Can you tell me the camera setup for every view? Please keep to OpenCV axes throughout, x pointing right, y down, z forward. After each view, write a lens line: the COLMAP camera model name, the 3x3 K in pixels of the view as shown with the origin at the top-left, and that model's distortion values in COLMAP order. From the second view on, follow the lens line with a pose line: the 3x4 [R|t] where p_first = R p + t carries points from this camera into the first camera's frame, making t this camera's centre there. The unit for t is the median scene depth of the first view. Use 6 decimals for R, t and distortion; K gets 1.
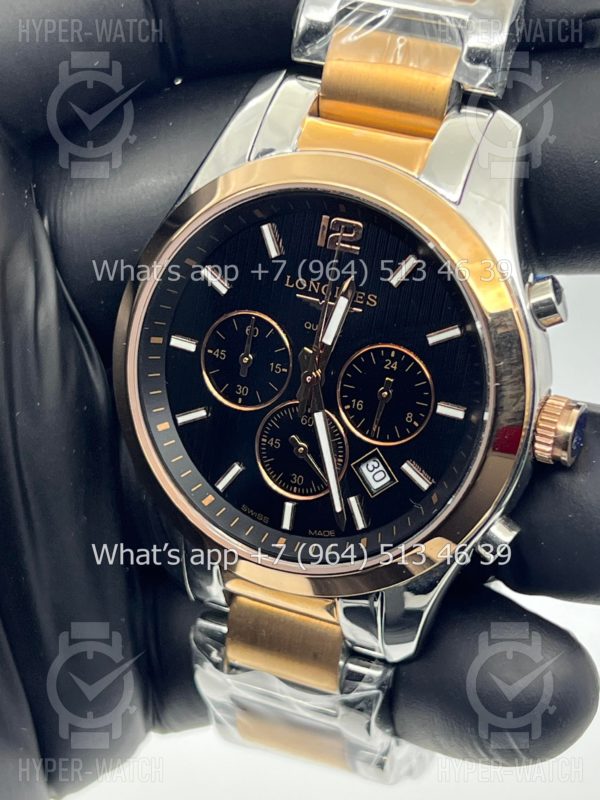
lens RADIAL K [[1795.7, 0, 300.0], [0, 1795.7, 400.0], [0, 0, 1]] dist [0.155215, -0.441310]
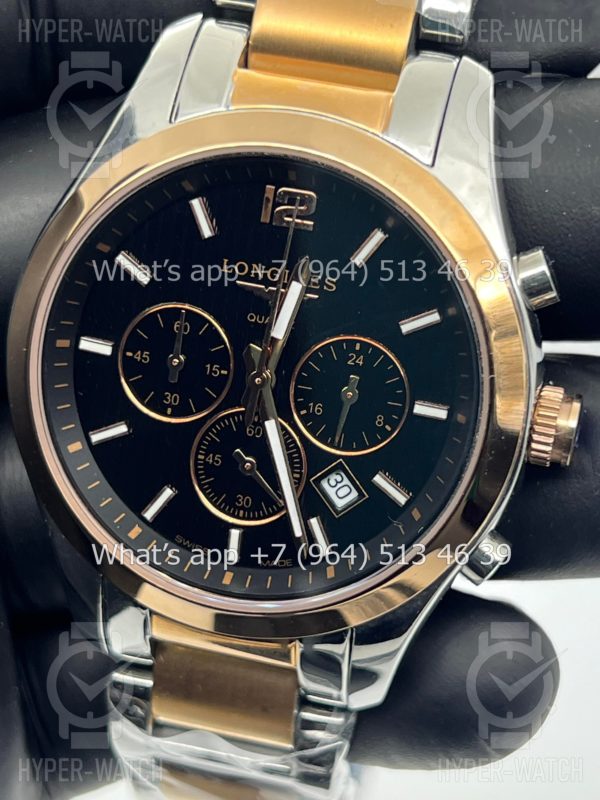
lens RADIAL K [[1795.7, 0, 300.0], [0, 1795.7, 400.0], [0, 0, 1]] dist [0.155215, -0.441310]
pose [[0.983078, -0.049383, 0.176406, -0.123467], [0.049824, 0.998756, 0.001930, -0.003508], [-0.176282, 0.006892, 0.984316, 0.169764]]
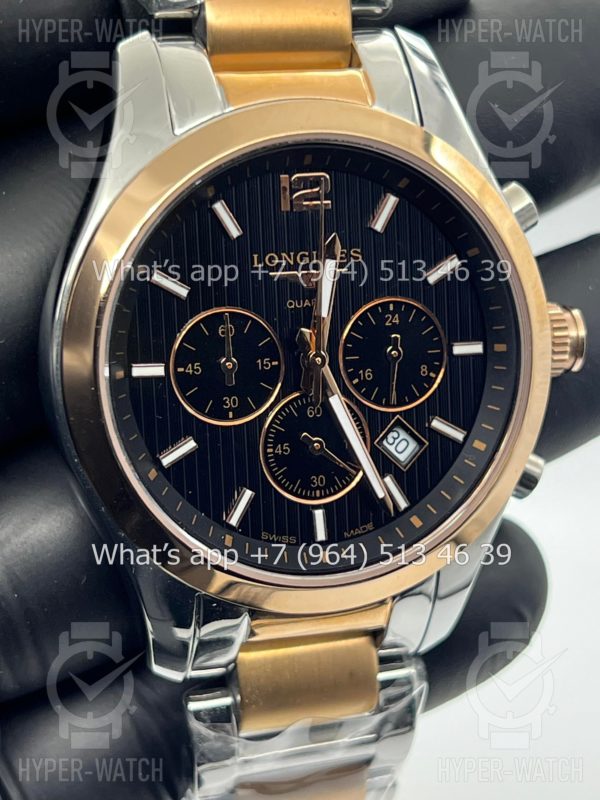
lens RADIAL K [[1795.7, 0, 300.0], [0, 1795.7, 400.0], [0, 0, 1]] dist [0.155215, -0.441310]
pose [[0.757710, -0.271355, 0.593500, -0.519181], [0.301820, 0.952055, 0.049963, -0.039515], [-0.578603, 0.141273, 0.803281, 0.308209]]
